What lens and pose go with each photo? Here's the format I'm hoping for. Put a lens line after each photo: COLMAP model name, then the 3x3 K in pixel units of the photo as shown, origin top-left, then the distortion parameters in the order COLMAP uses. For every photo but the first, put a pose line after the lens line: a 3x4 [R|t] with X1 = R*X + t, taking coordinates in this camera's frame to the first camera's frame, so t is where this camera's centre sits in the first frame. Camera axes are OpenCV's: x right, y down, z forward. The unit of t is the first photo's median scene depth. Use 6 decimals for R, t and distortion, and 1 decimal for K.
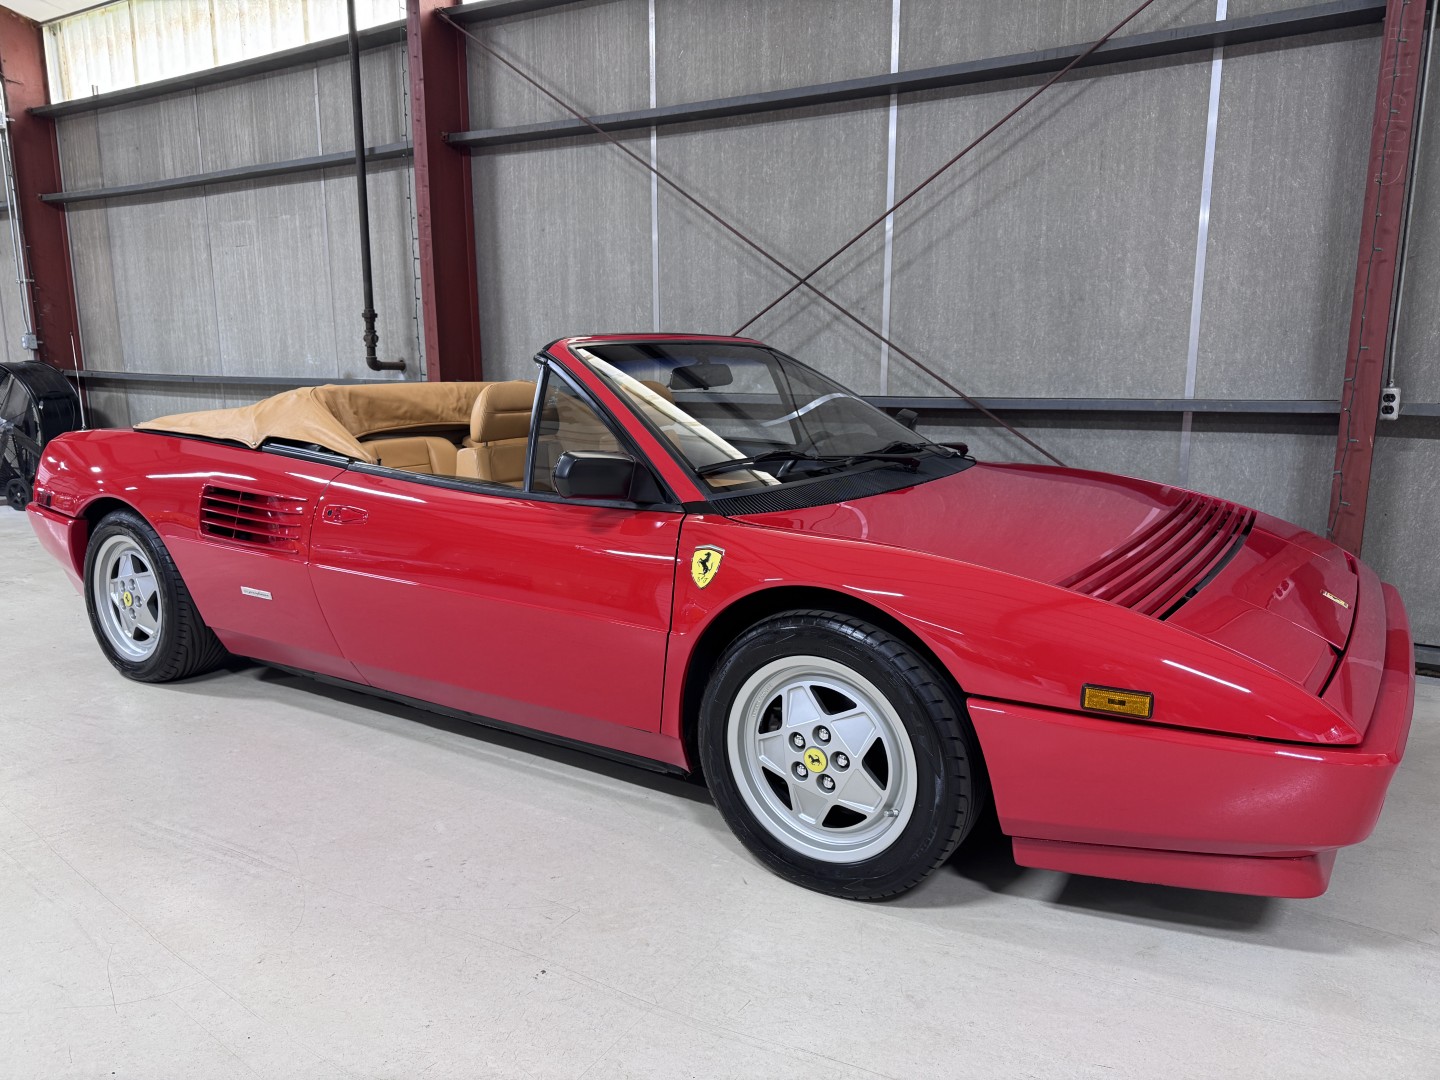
lens RADIAL K [[1014.0, 0, 719.7], [0, 1014.0, 544.8], [0, 0, 1]] dist [0.116477, -0.223094]
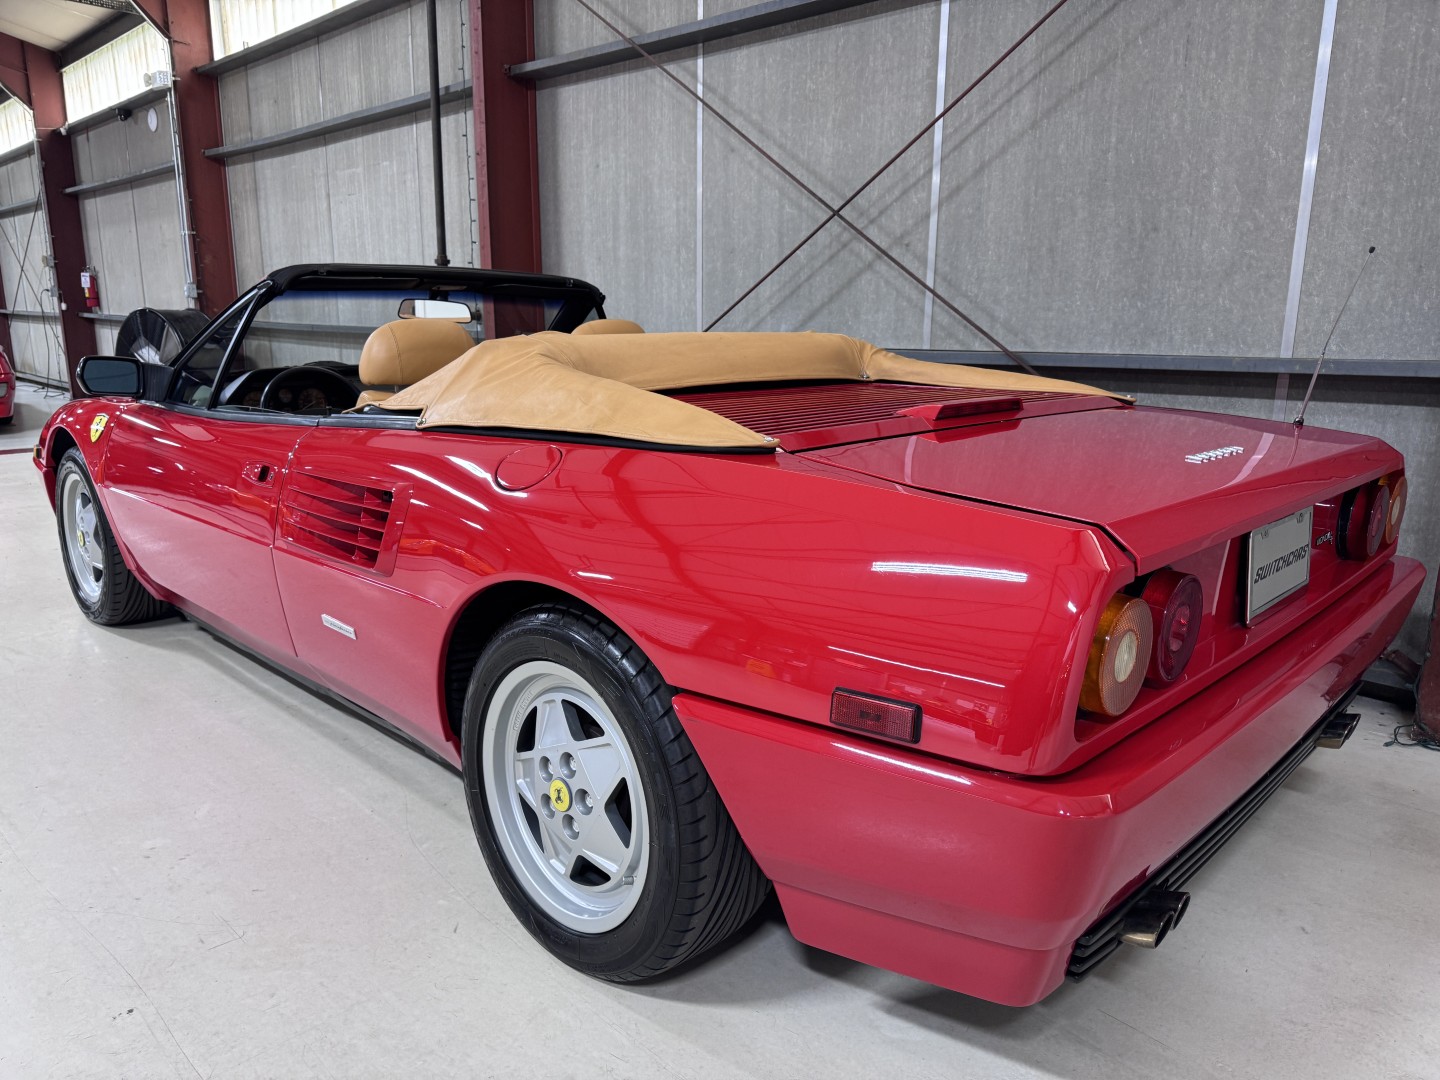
lens RADIAL K [[1026.6, 0, 719.9], [0, 1026.6, 545.5], [0, 0, 1]] dist [0.020388, -0.027700]
pose [[0.973724, 0.059888, -0.219714, 0.199314], [-0.052840, 0.997887, 0.037818, -0.007251], [0.221514, -0.025214, 0.974831, 0.135918]]
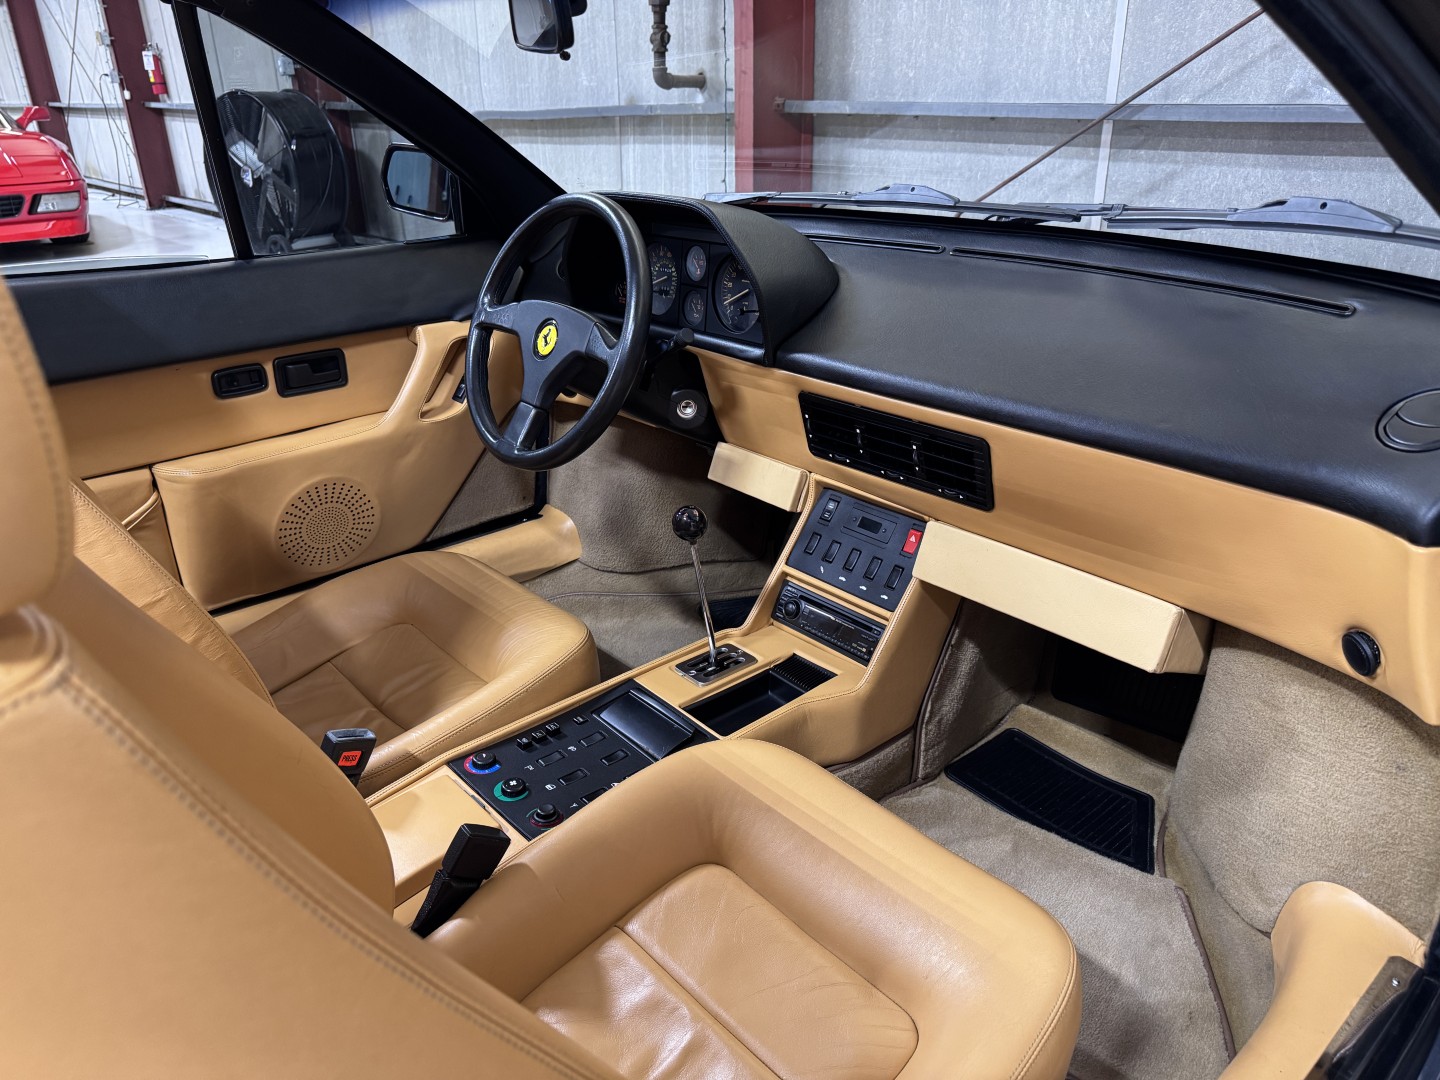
lens RADIAL K [[1010.3, 0, 725.8], [0, 1010.3, 555.4], [0, 0, 1]] dist [0.086577, -0.099942]
pose [[0.960203, 0.101963, -0.260028, -0.110869], [-0.038575, 0.970474, 0.238100, -0.039295], [0.276628, -0.218594, 0.935785, 0.392179]]
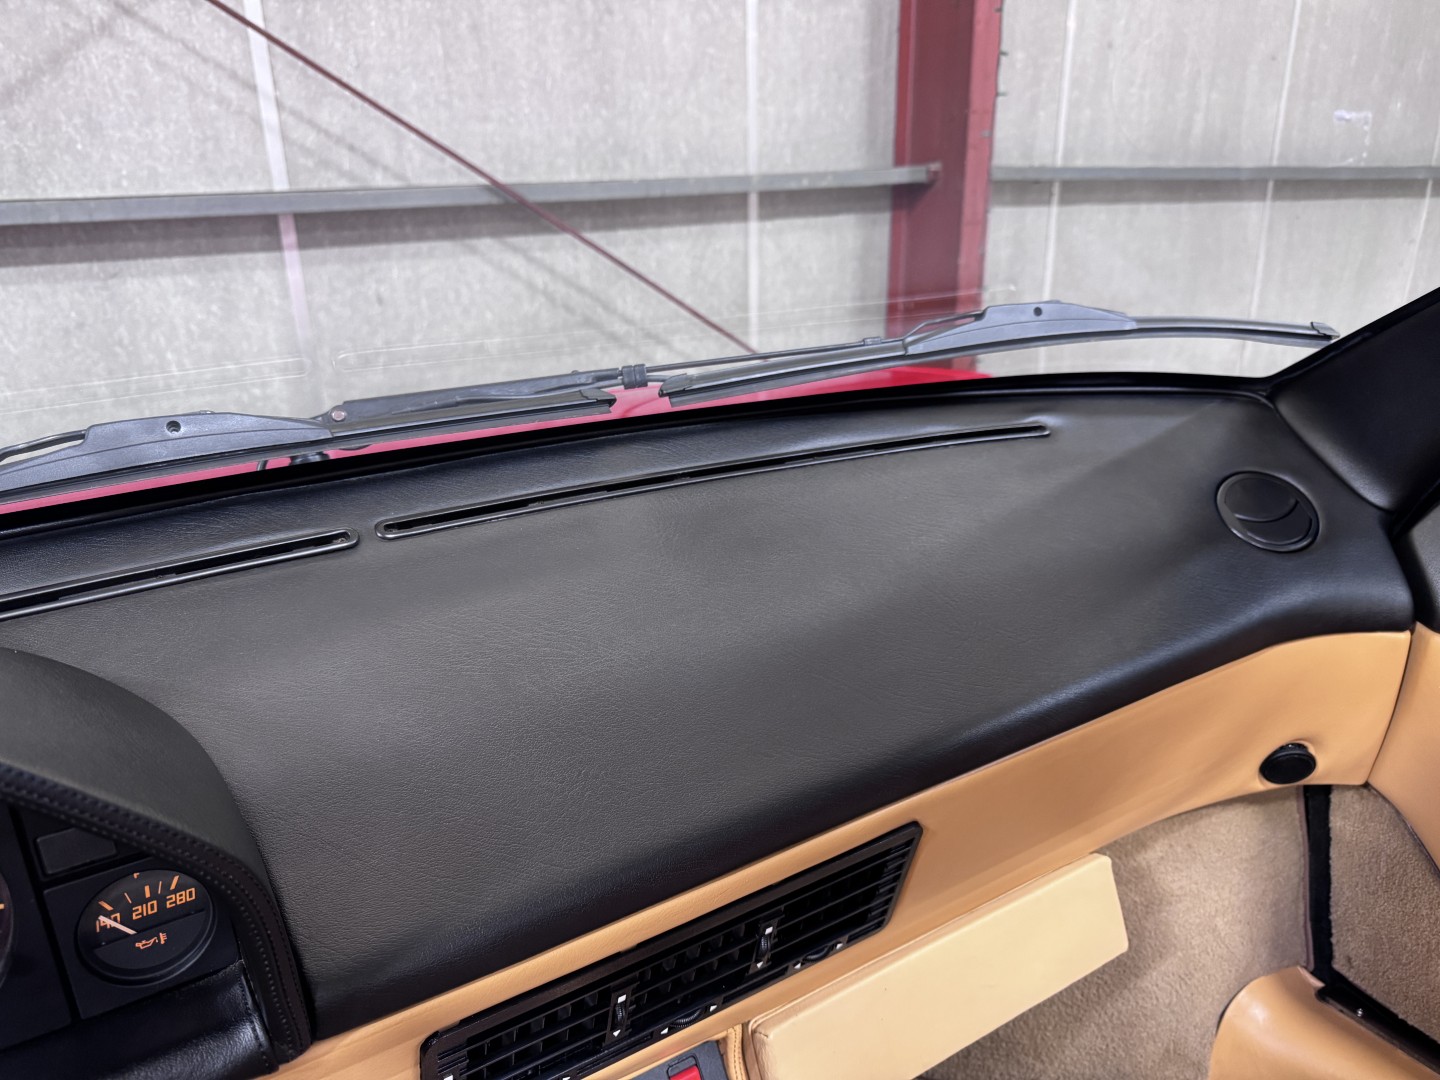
lens RADIAL K [[1041.8, 0, 725.8], [0, 1041.8, 546.5], [0, 0, 1]] dist [-0.007789, -0.003235]
pose [[0.436868, -0.320613, 0.840449, -0.228628], [0.184938, 0.946378, 0.264891, -0.081125], [-0.880309, 0.039709, 0.472735, 0.611806]]
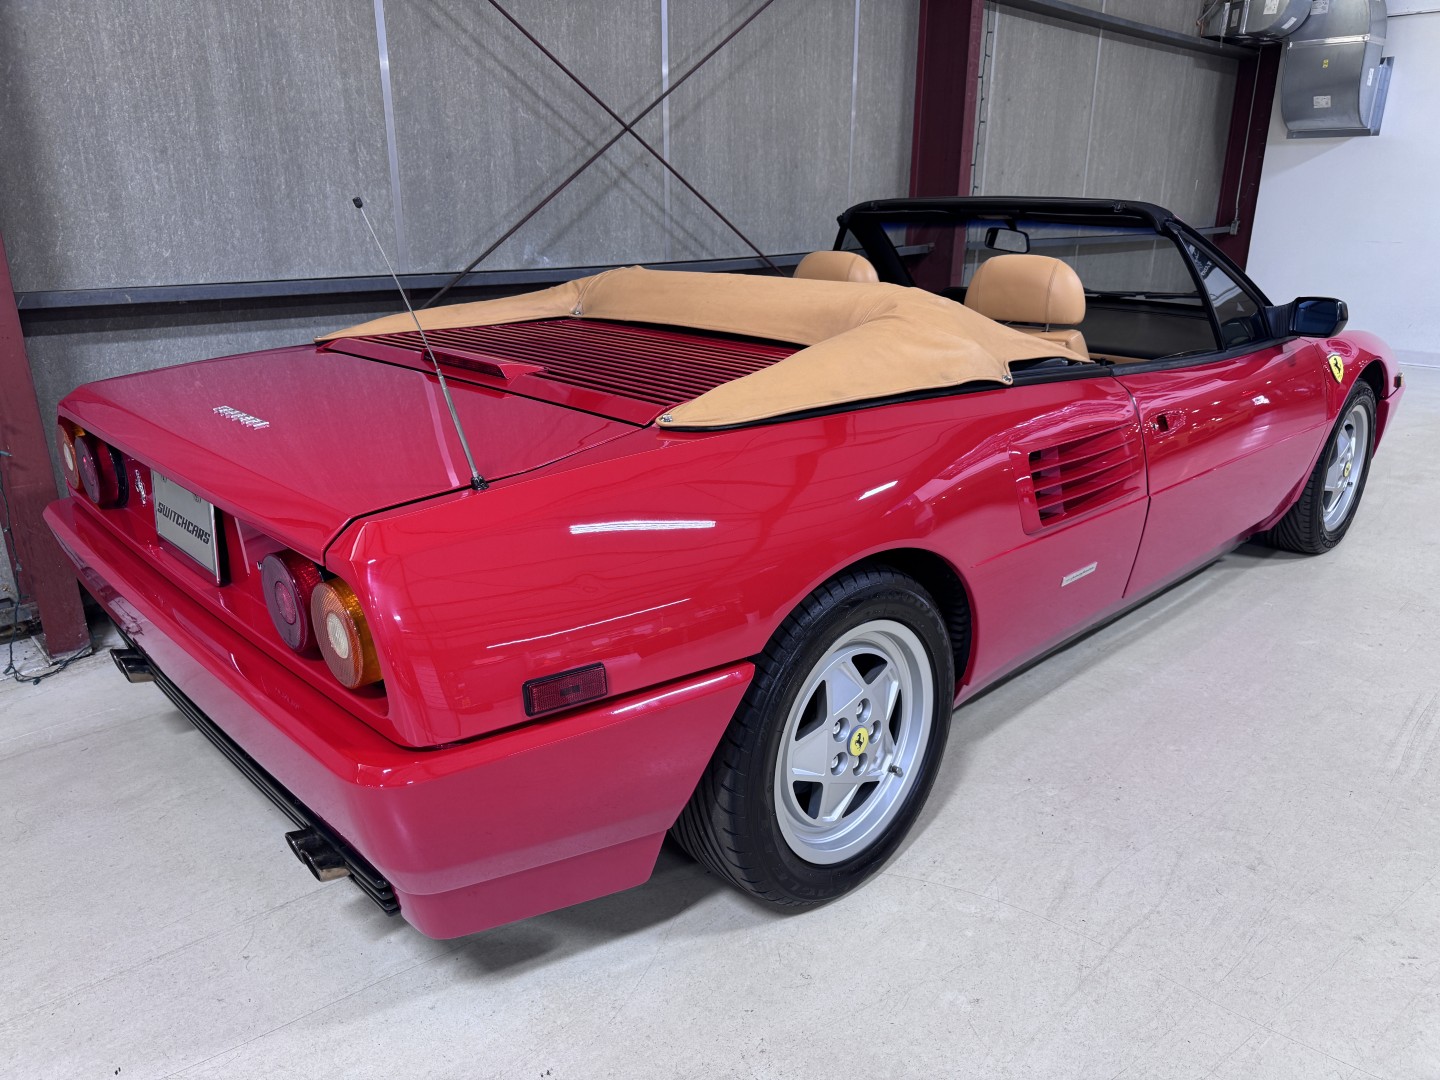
lens RADIAL K [[1026.6, 0, 719.9], [0, 1026.6, 545.5], [0, 0, 1]] dist [0.020388, -0.027700]
pose [[0.229905, -0.312973, 0.921516, -0.841699], [0.186253, 0.943527, 0.273981, -0.156058], [-0.955224, 0.108646, 0.275214, 0.749662]]
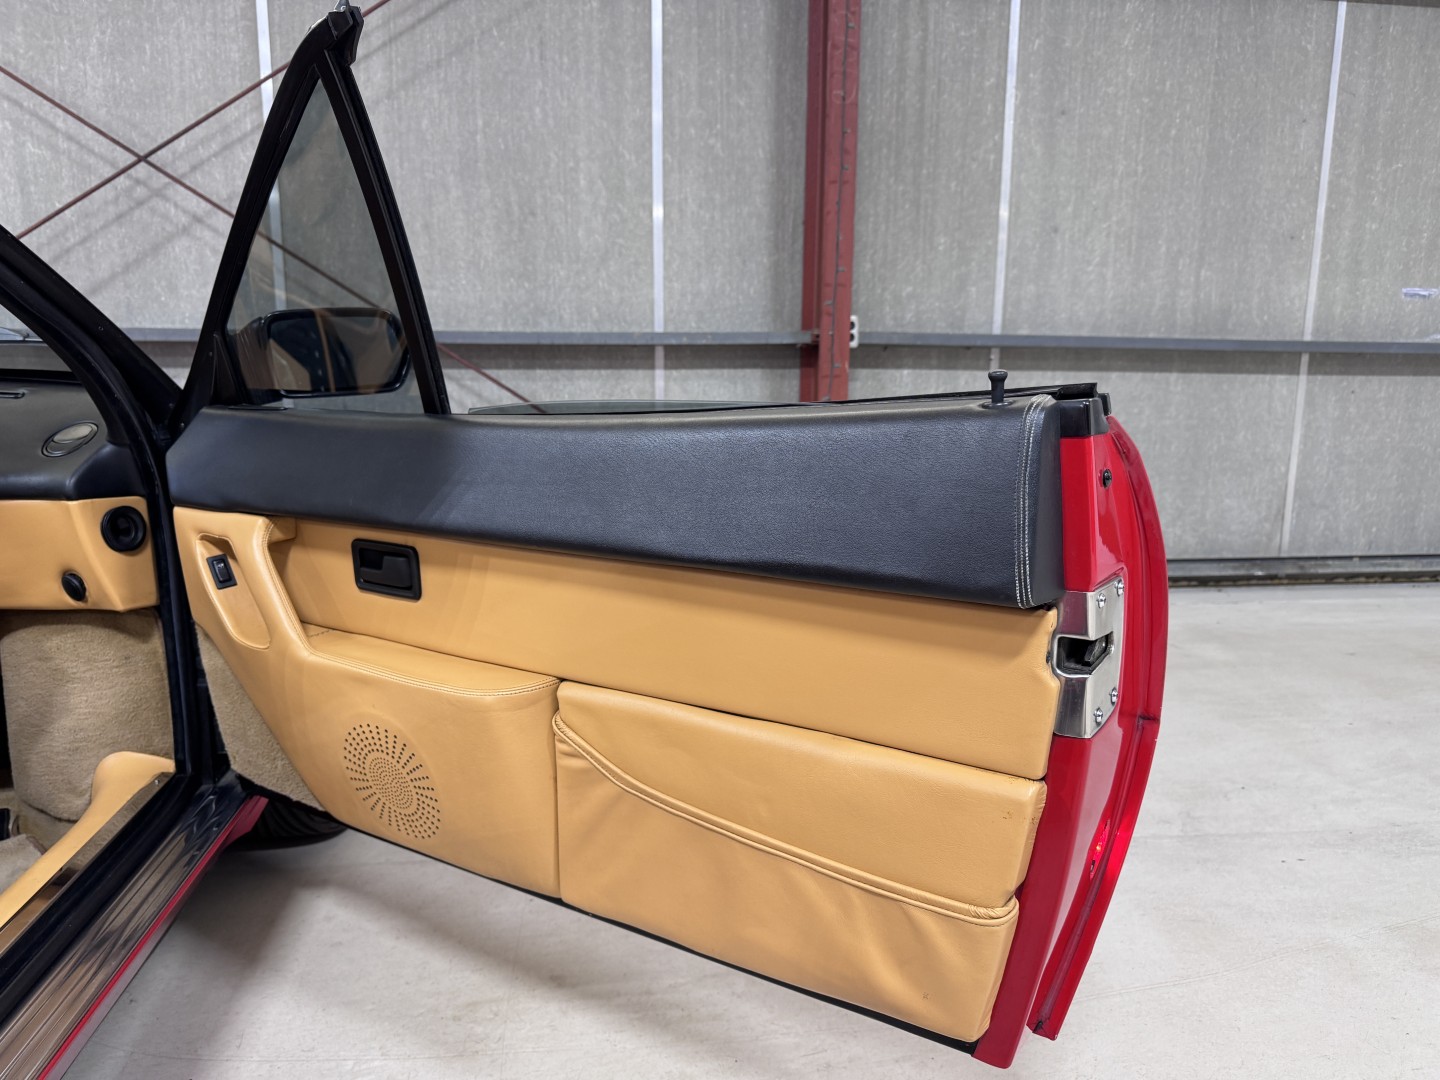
lens RADIAL K [[1026.6, 0, 719.9], [0, 1026.6, 545.5], [0, 0, 1]] dist [0.020388, -0.027700]
pose [[0.767793, -0.107807, 0.631563, -0.088189], [0.113392, 0.993046, 0.031662, 0.021640], [-0.630584, 0.047305, 0.774678, 0.241563]]
